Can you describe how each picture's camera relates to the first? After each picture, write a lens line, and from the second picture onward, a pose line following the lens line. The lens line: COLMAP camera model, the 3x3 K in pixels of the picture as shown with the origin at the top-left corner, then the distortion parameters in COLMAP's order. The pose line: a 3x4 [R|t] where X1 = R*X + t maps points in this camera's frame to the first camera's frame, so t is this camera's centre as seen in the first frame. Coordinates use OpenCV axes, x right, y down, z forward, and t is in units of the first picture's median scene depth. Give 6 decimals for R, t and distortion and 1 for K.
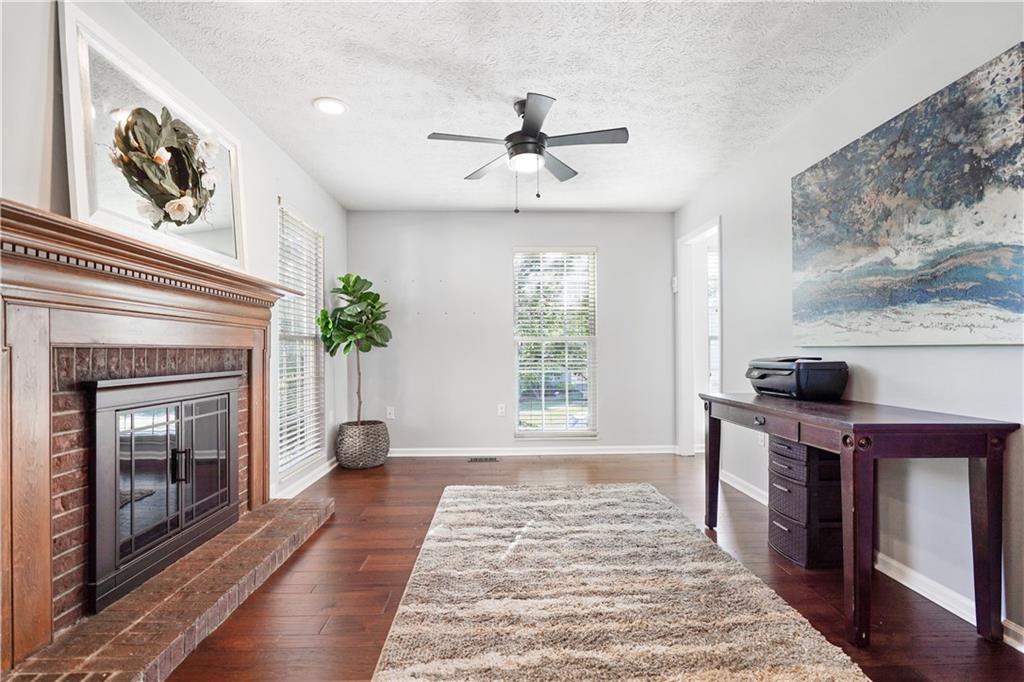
lens RADIAL K [[473.7, 0, 509.0], [0, 473.7, 344.2], [0, 0, 1]] dist [-0.001581, -0.000111]
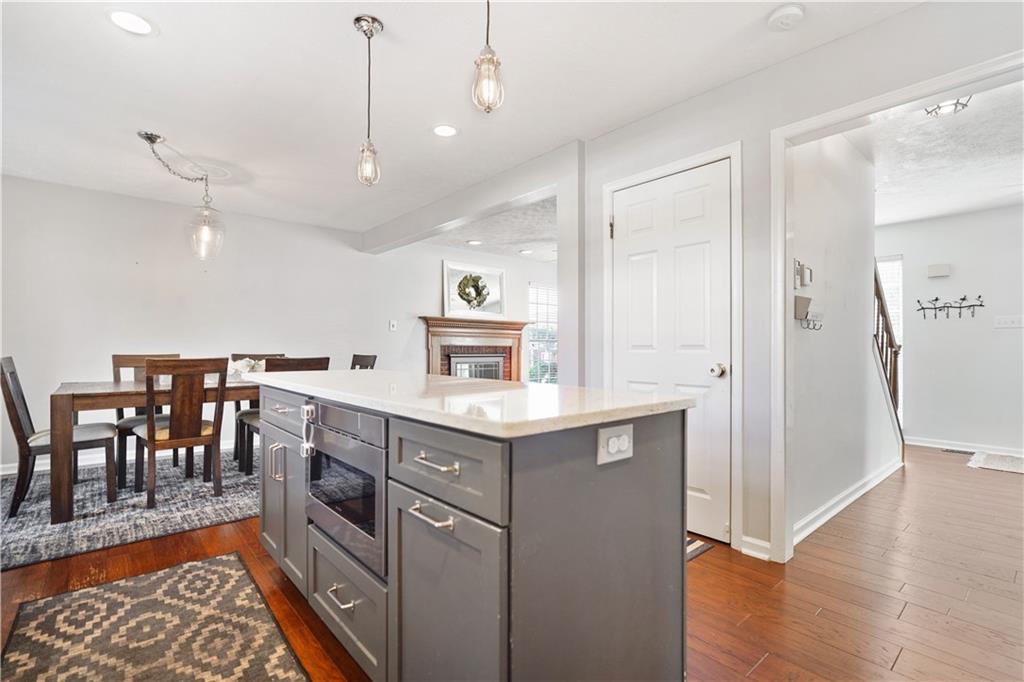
lens RADIAL K [[473.7, 0, 509.0], [0, 473.7, 344.2], [0, 0, 1]] dist [-0.001581, -0.000111]
pose [[0.630986, -0.000775, -0.775794, 1.964764], [0.003396, 0.999993, 0.001763, -0.009618], [0.775787, -0.003747, 0.630984, -0.866777]]
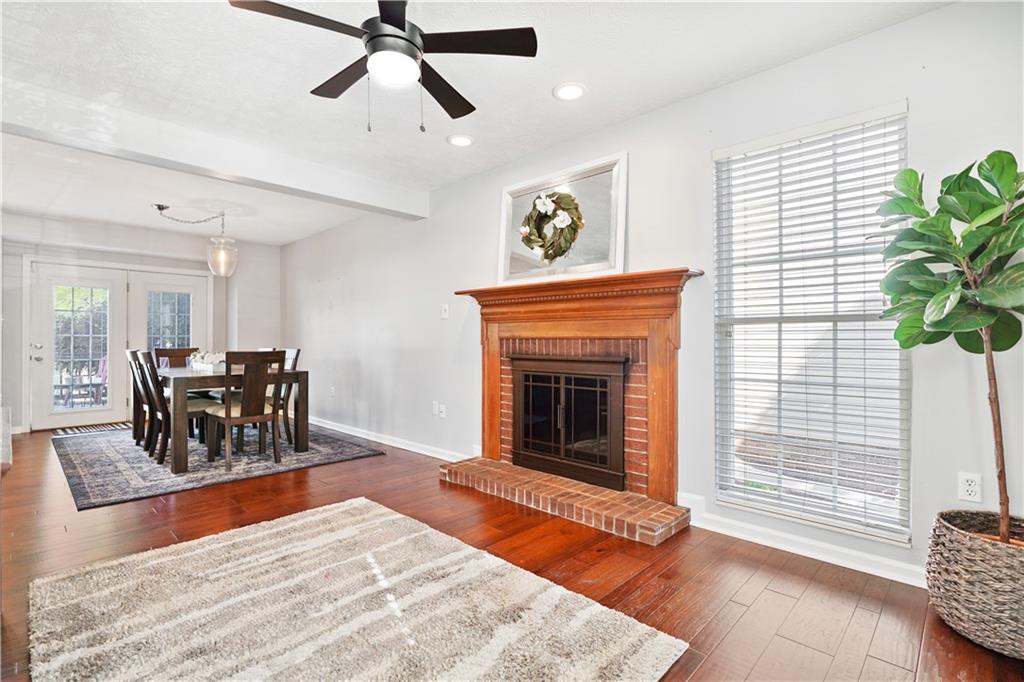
lens RADIAL K [[473.7, 0, 509.0], [0, 473.7, 344.2], [0, 0, 1]] dist [-0.001581, -0.000111]
pose [[-0.718067, 0.001269, -0.695972, 0.497880], [0.002843, 0.999995, -0.001110, 0.029051], [0.695968, -0.002776, -0.718068, 2.033892]]
